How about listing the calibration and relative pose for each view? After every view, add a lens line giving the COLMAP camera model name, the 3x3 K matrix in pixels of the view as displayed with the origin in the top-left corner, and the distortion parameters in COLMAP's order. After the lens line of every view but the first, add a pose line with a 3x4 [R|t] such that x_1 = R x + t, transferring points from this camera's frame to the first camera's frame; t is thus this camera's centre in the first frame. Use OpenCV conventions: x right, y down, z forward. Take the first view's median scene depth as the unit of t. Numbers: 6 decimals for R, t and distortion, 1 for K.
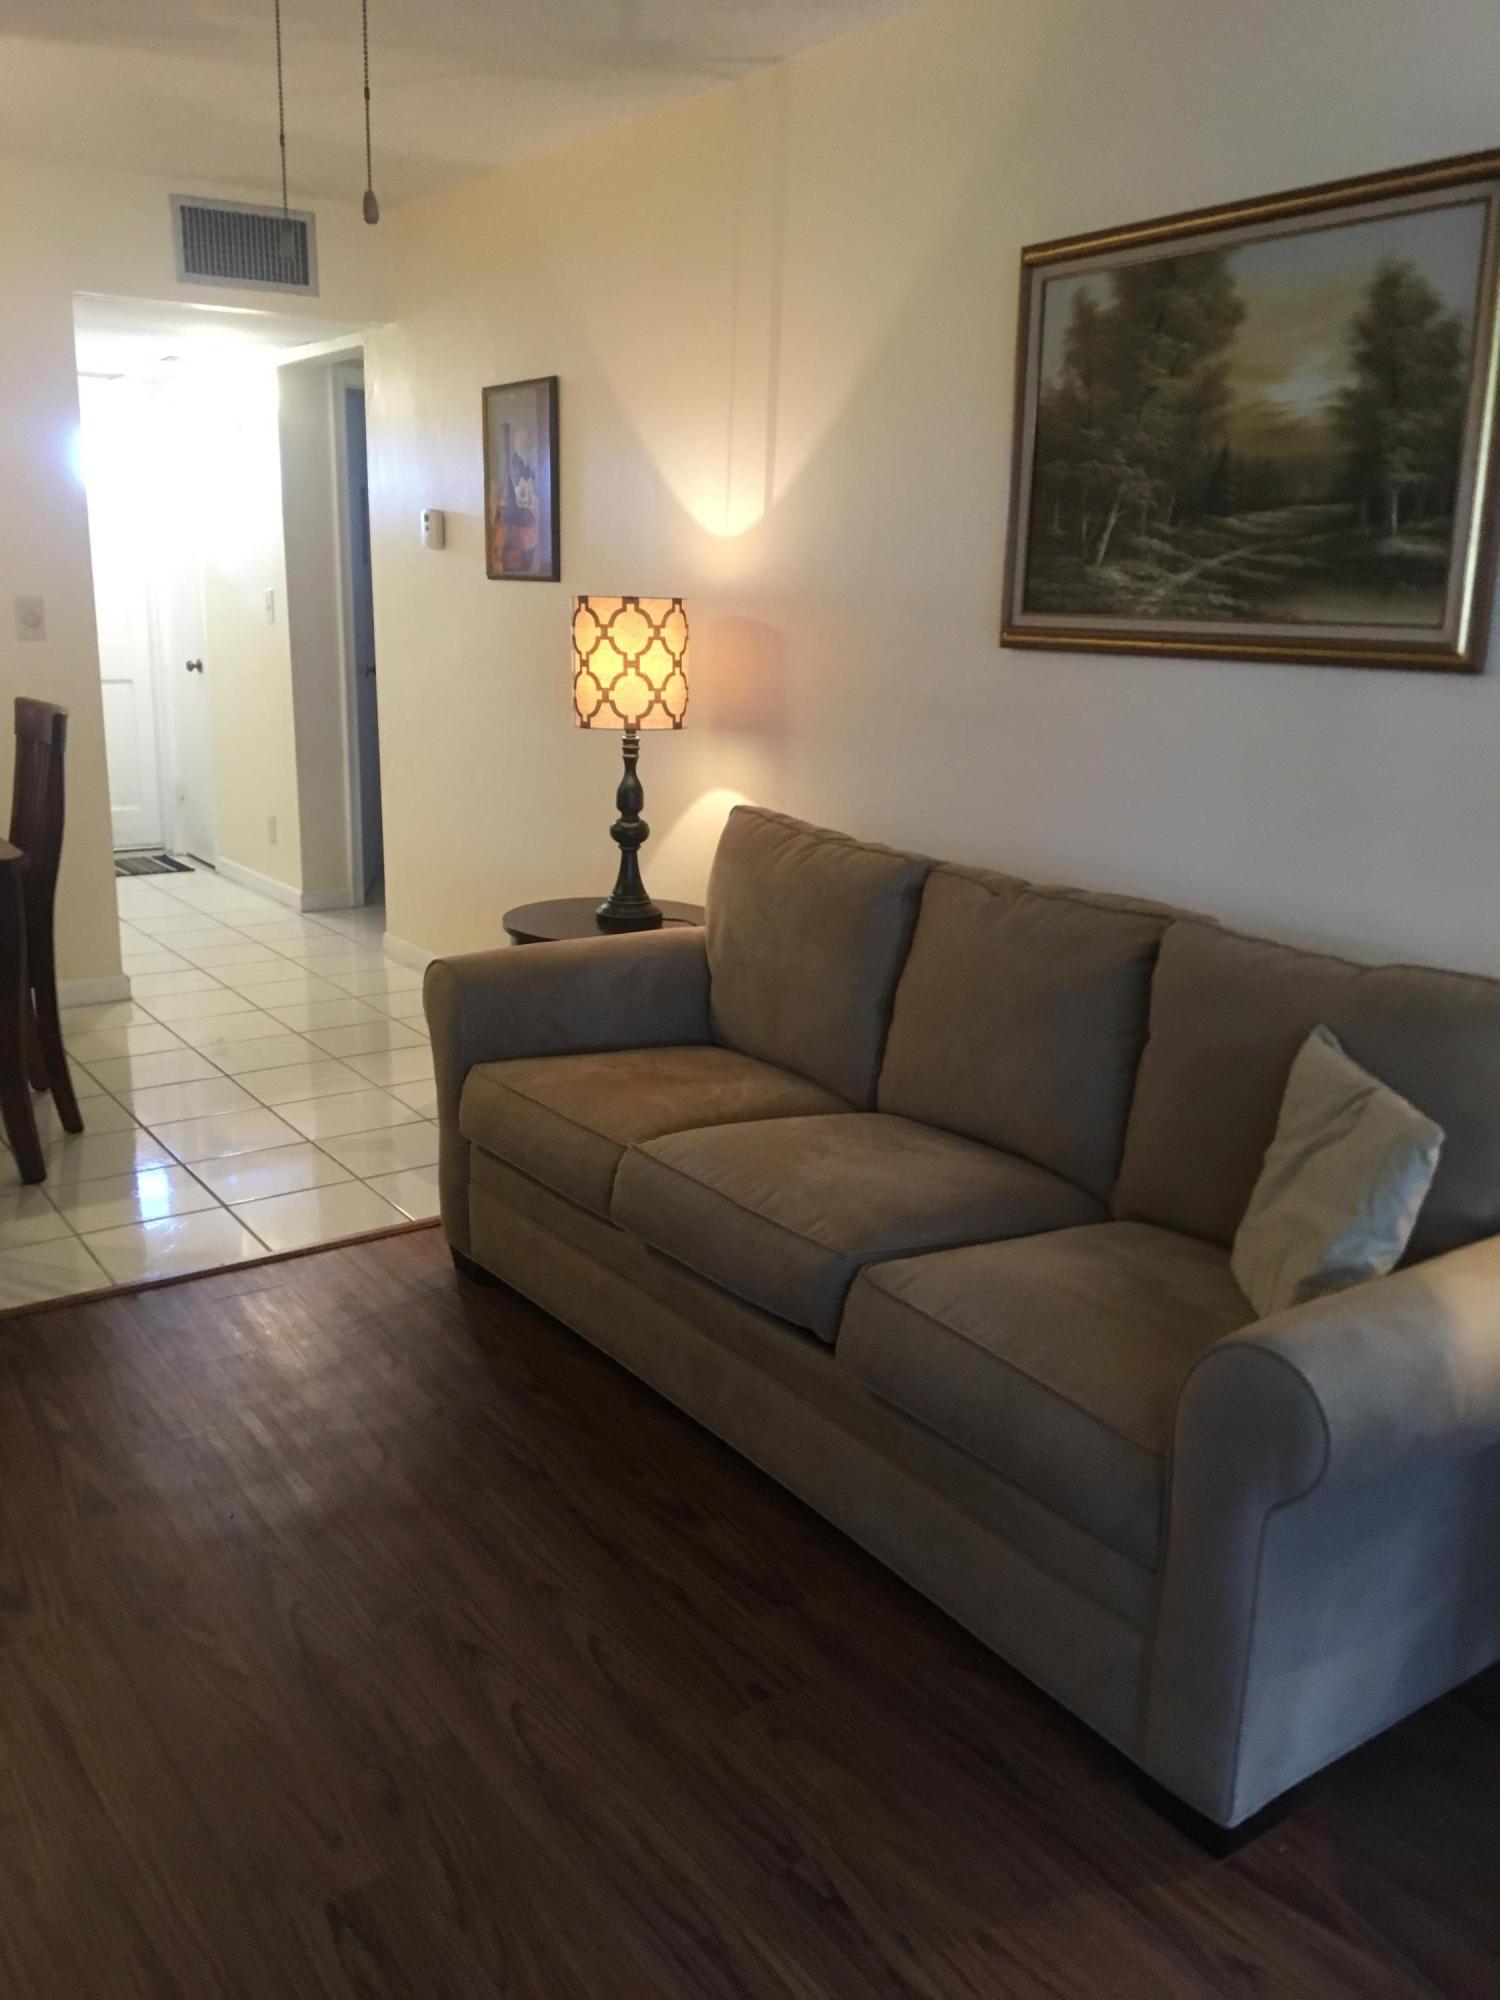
lens RADIAL K [[1673.2, 0, 750.0], [0, 1673.2, 1000.0], [0, 0, 1]] dist [0.114670, -0.198490]
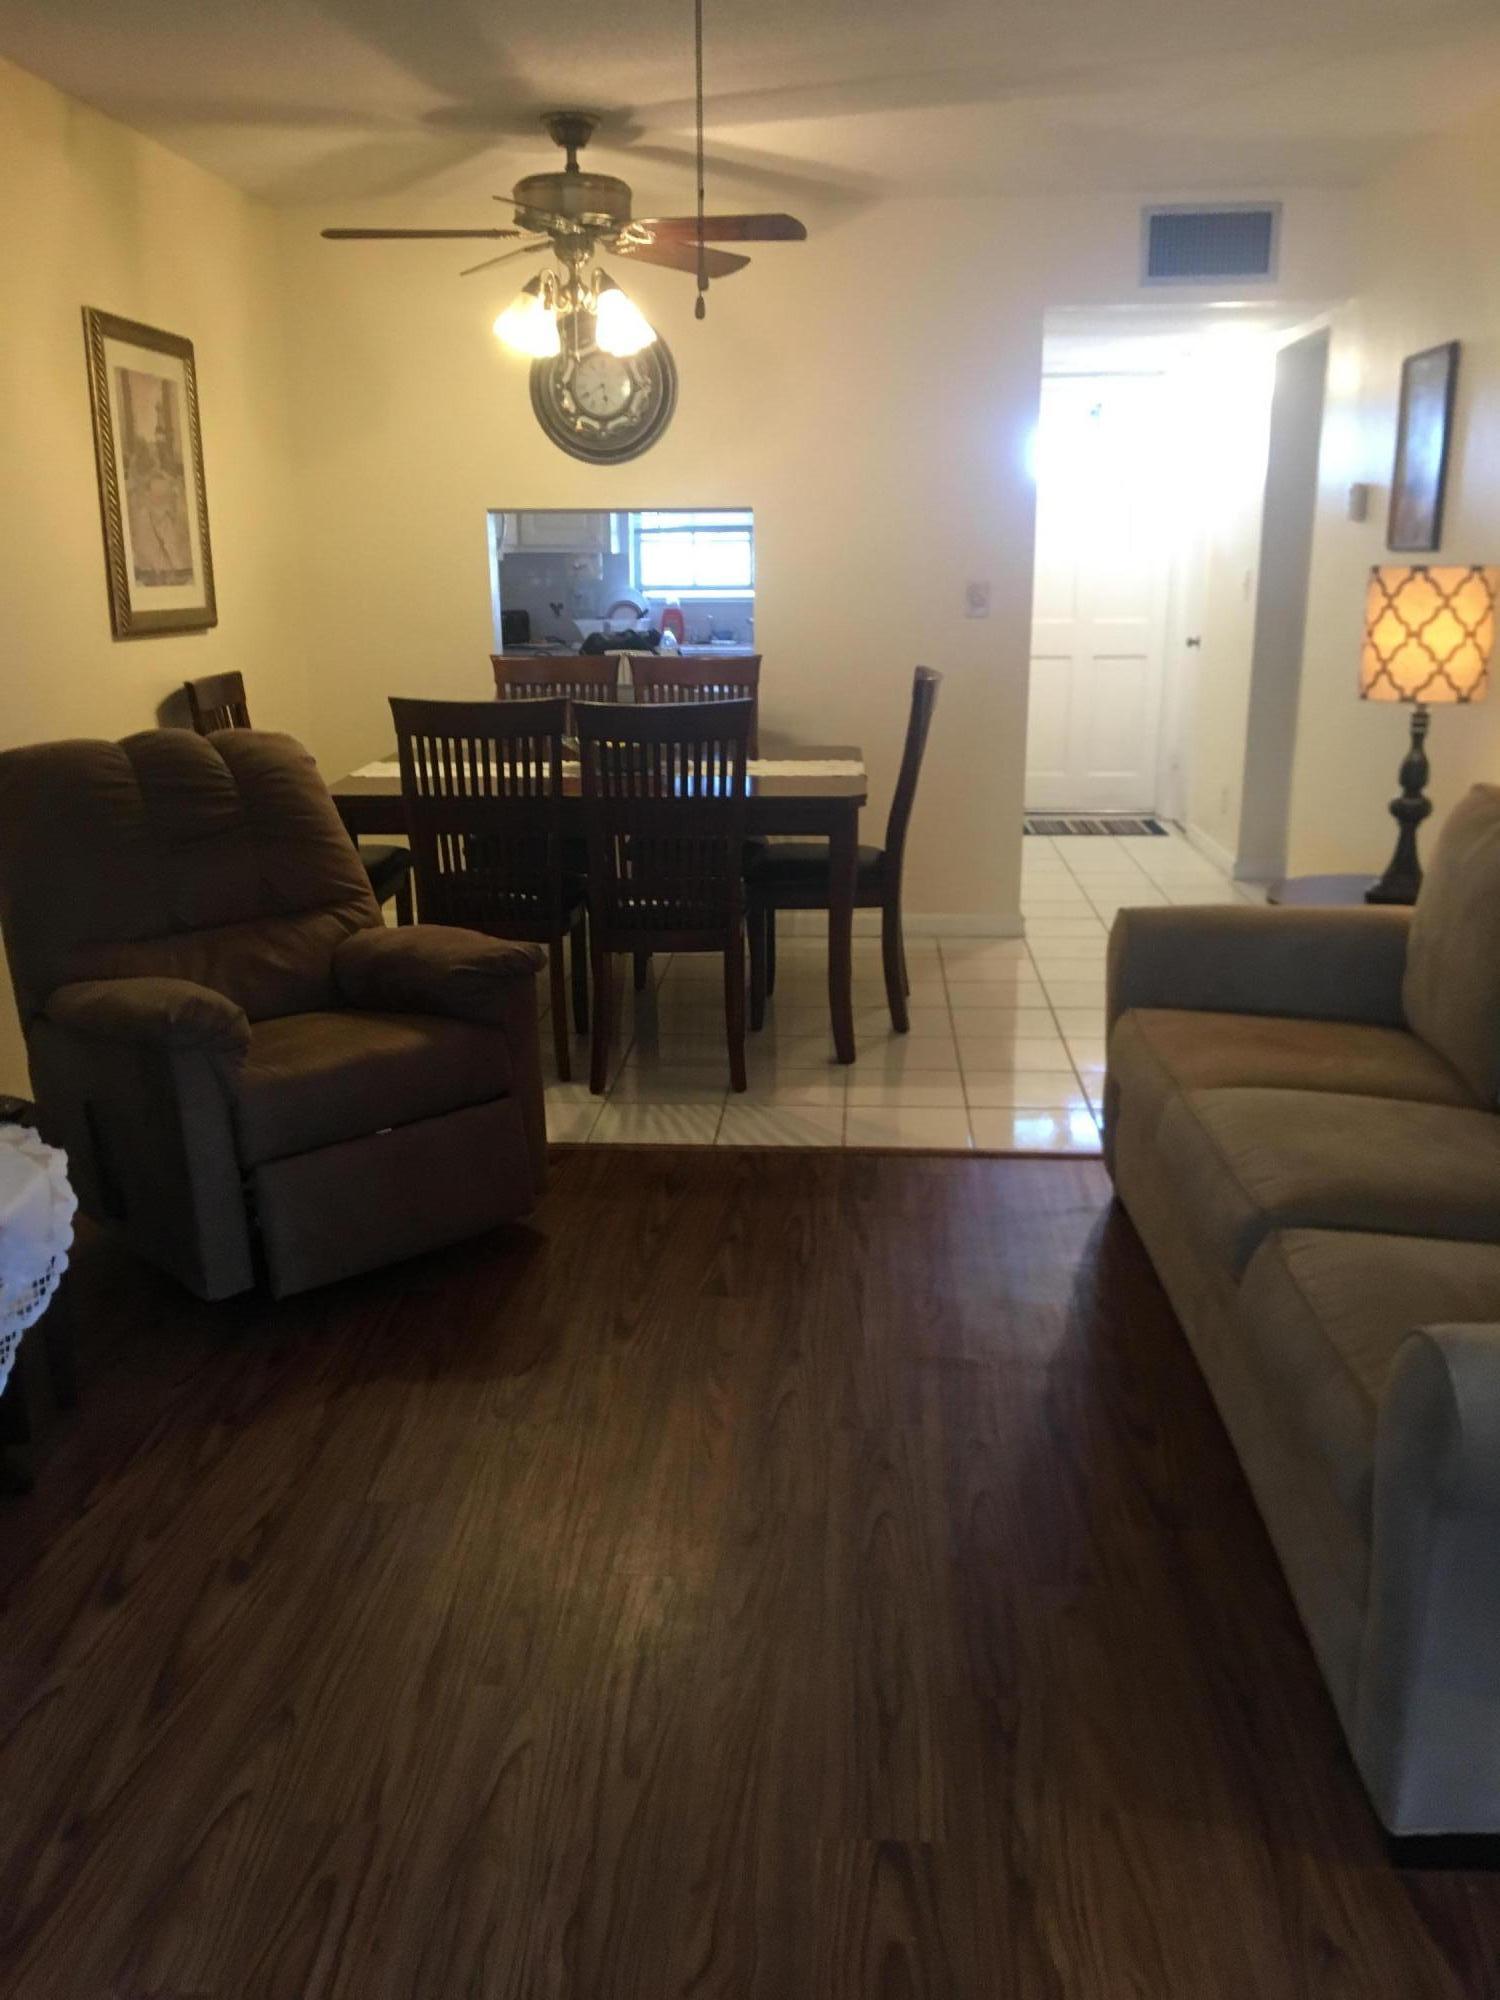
lens RADIAL K [[1673.2, 0, 750.0], [0, 1673.2, 1000.0], [0, 0, 1]] dist [0.114670, -0.198490]
pose [[0.786983, 0.137220, -0.601522, 0.241930], [-0.130466, 0.989919, 0.055130, 0.004950], [0.603023, 0.035092, 0.796952, -0.005647]]
